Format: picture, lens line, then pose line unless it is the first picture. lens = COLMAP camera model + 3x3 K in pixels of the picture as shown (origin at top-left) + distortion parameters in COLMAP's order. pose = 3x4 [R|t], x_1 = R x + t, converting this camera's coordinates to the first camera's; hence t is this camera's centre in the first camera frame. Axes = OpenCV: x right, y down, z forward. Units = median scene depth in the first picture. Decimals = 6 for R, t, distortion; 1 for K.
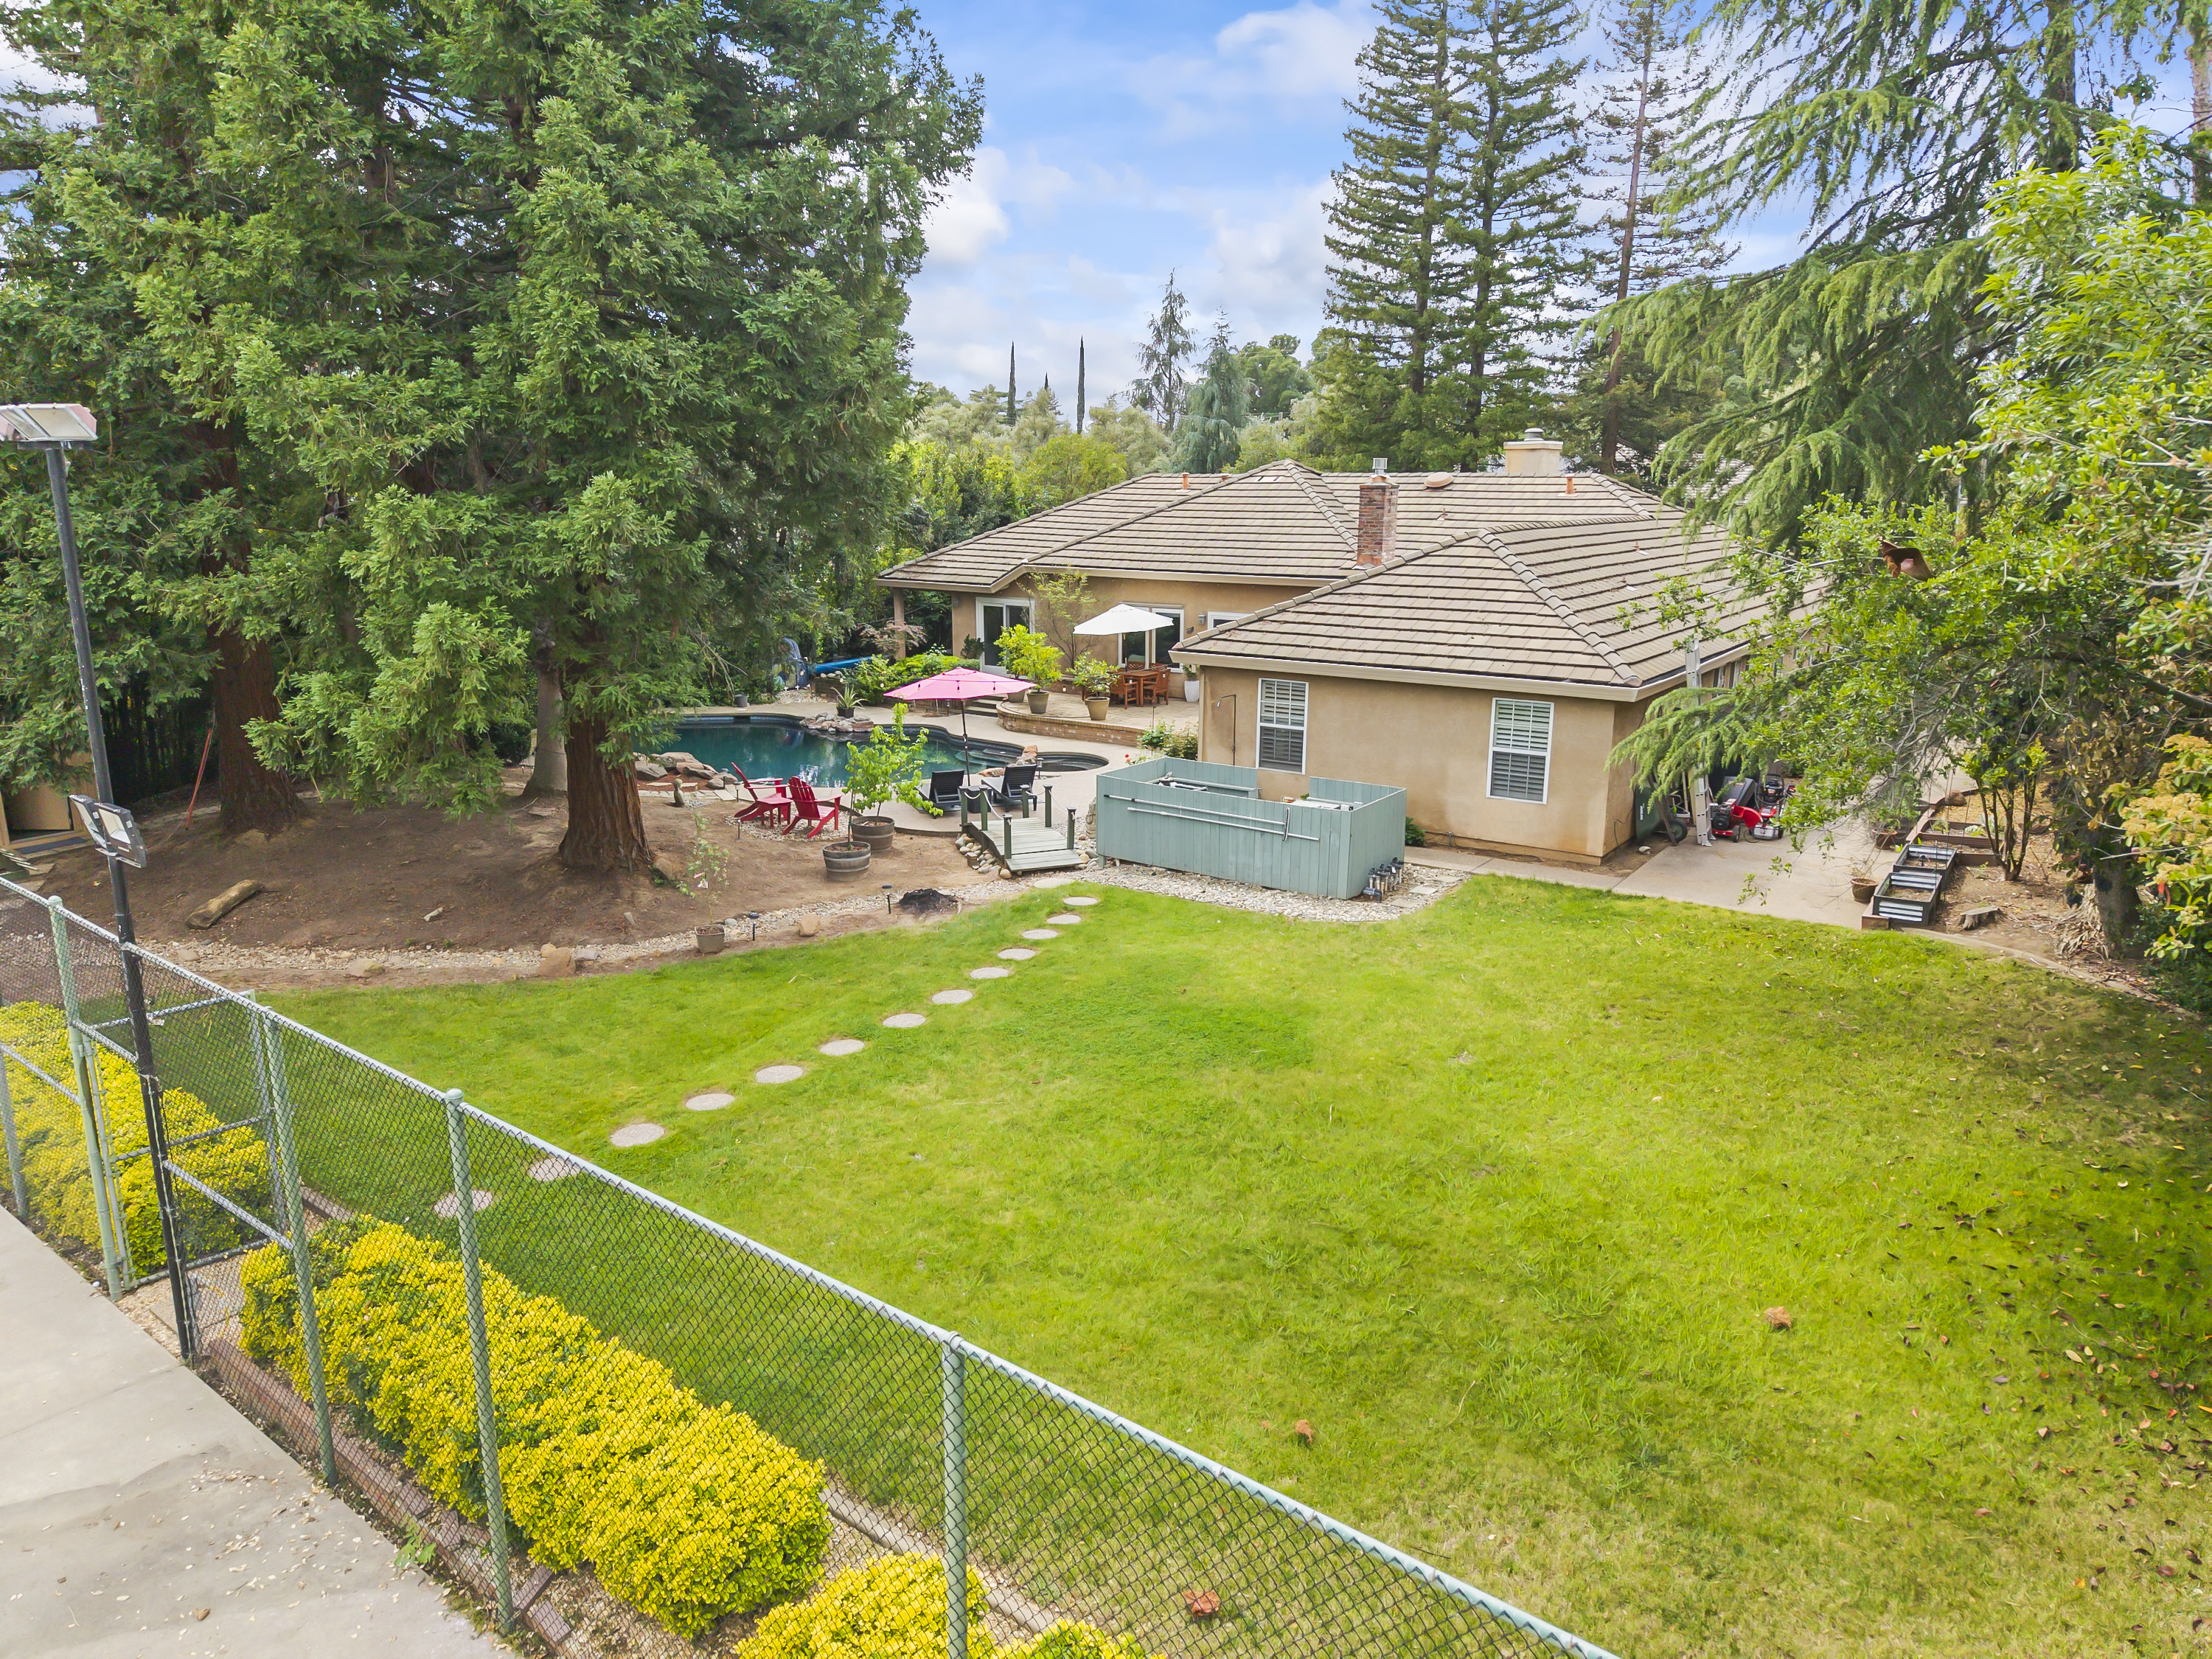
lens RADIAL K [[1495.1, 0, 1105.8], [0, 1495.1, 835.2], [0, 0, 1]] dist [-0.001168, -0.010816]
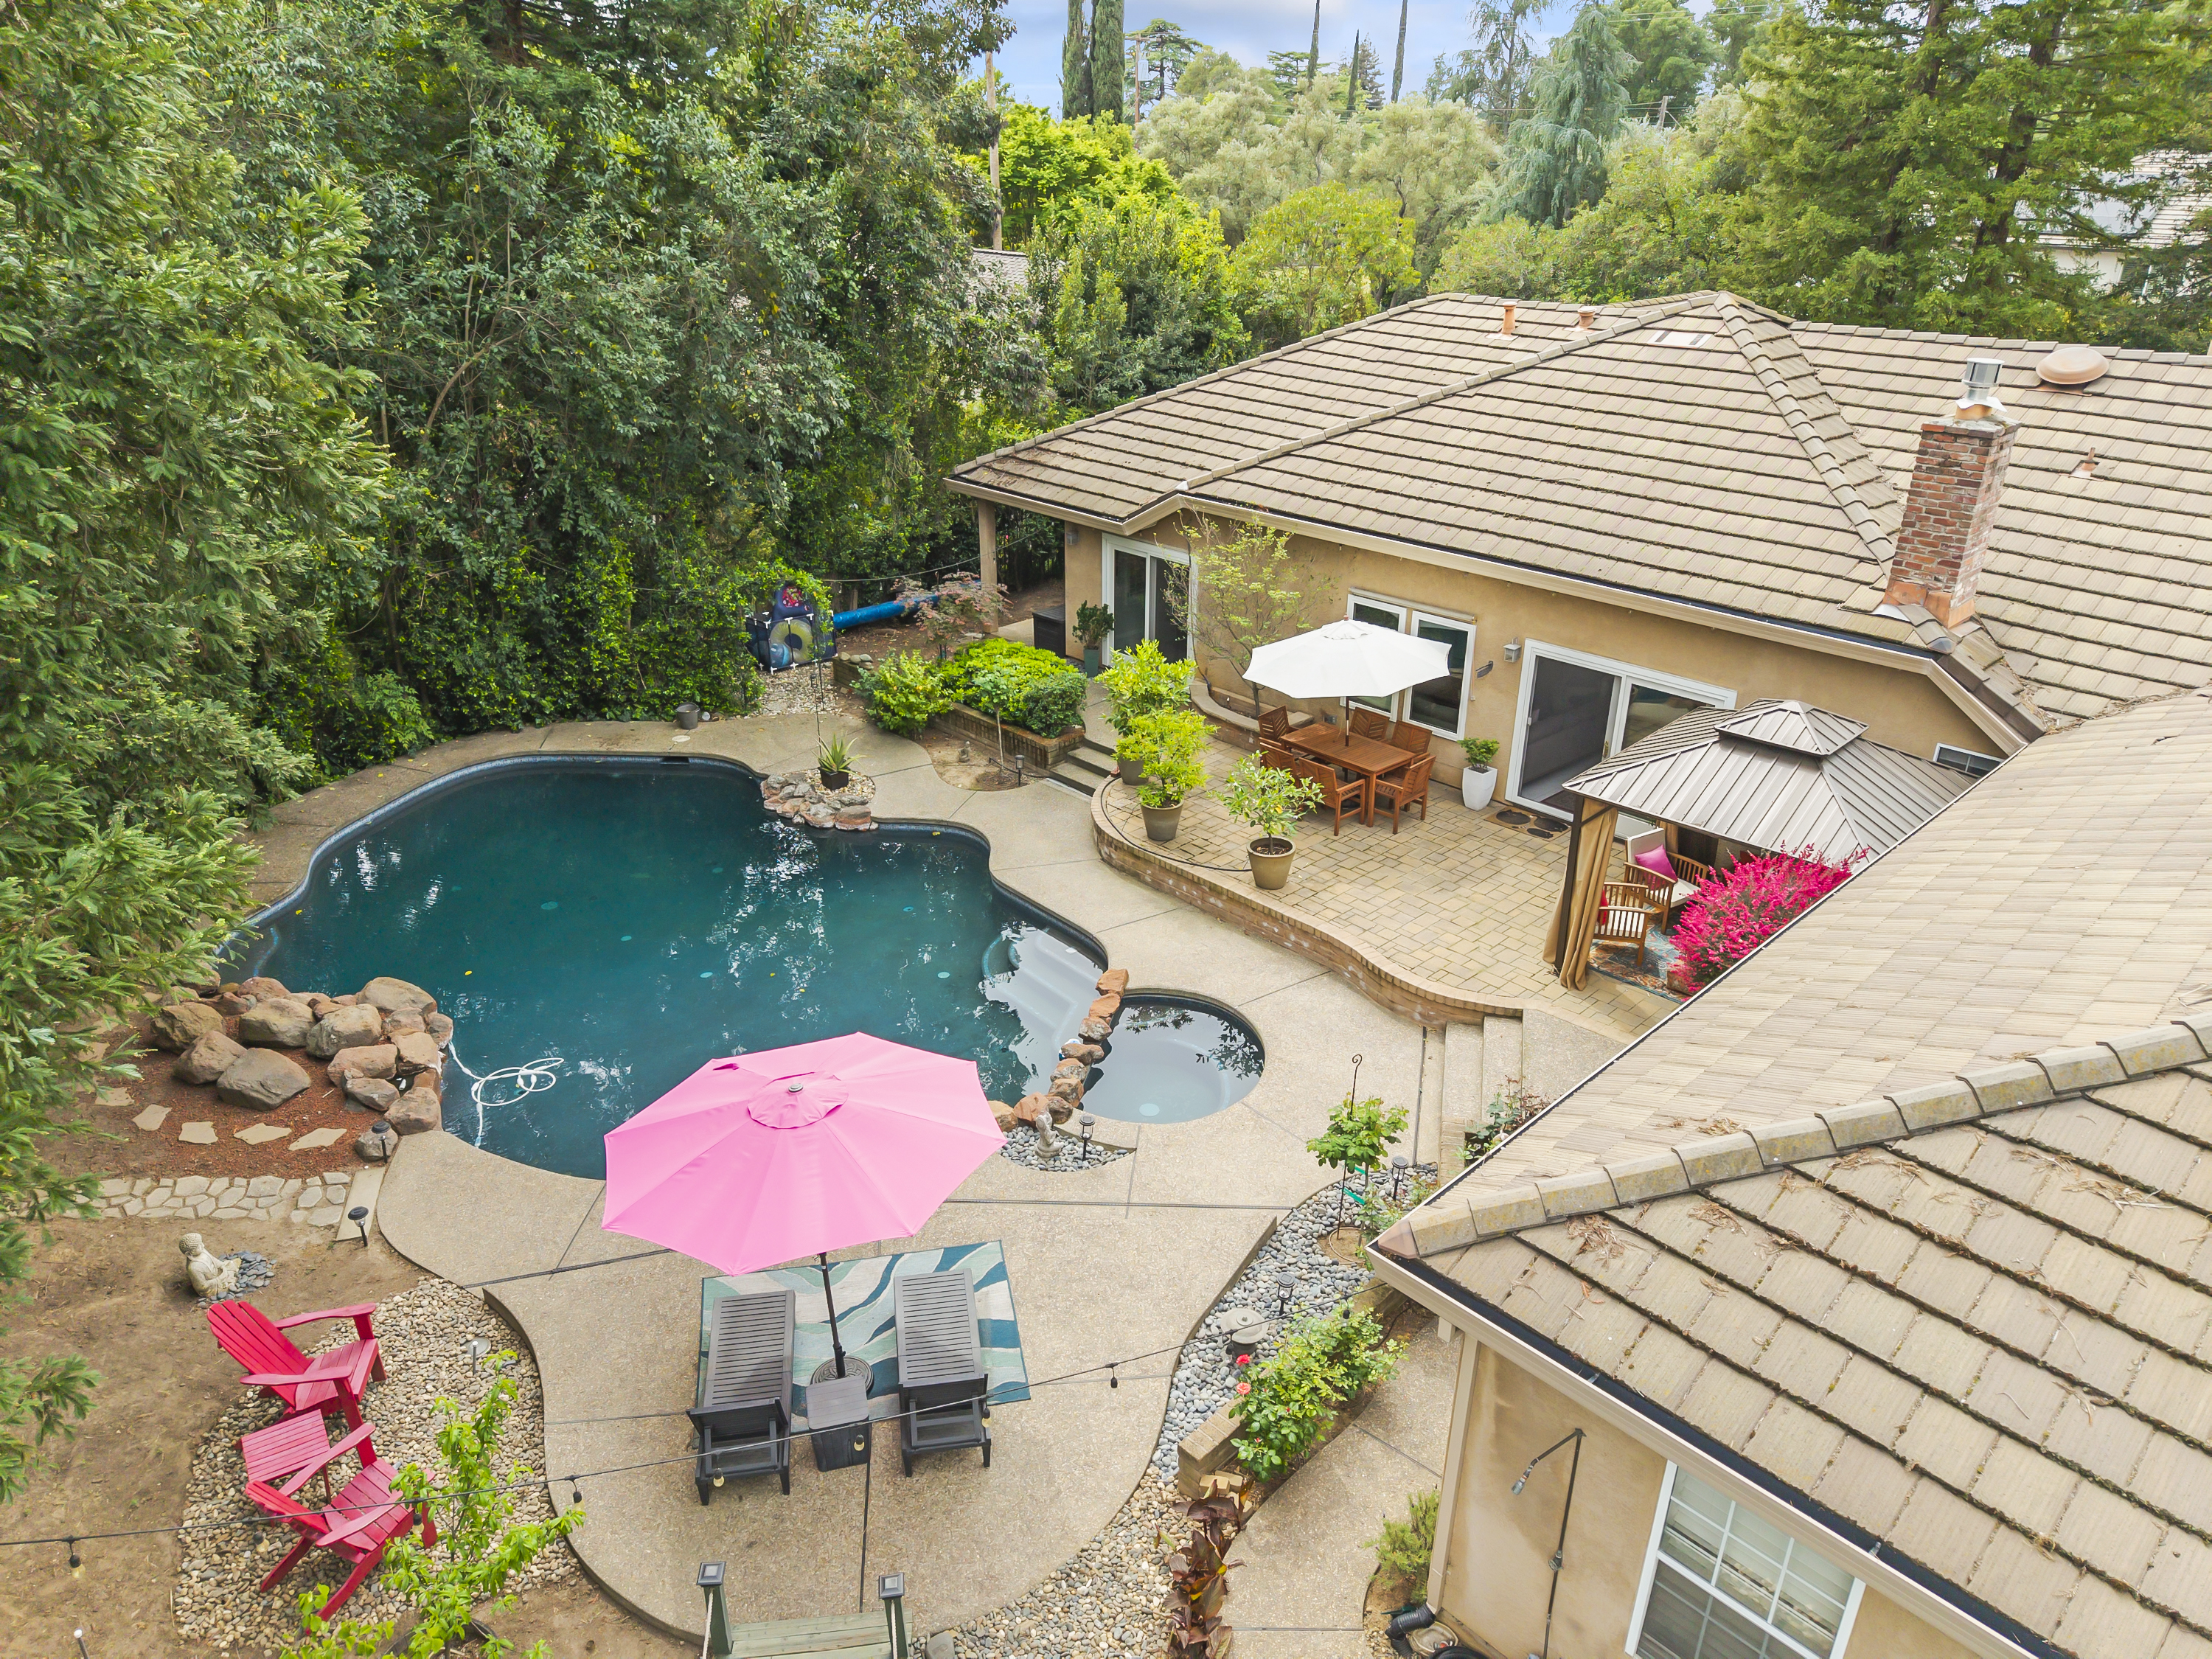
lens RADIAL K [[1495.1, 0, 1096.1], [0, 1495.1, 823.1], [0, 0, 1]] dist [-0.001168, -0.010816]
pose [[0.979330, 0.083594, -0.184187, 0.022735], [-0.046174, 0.978954, 0.198790, -0.161202], [0.196928, -0.186176, 0.962579, 0.431190]]
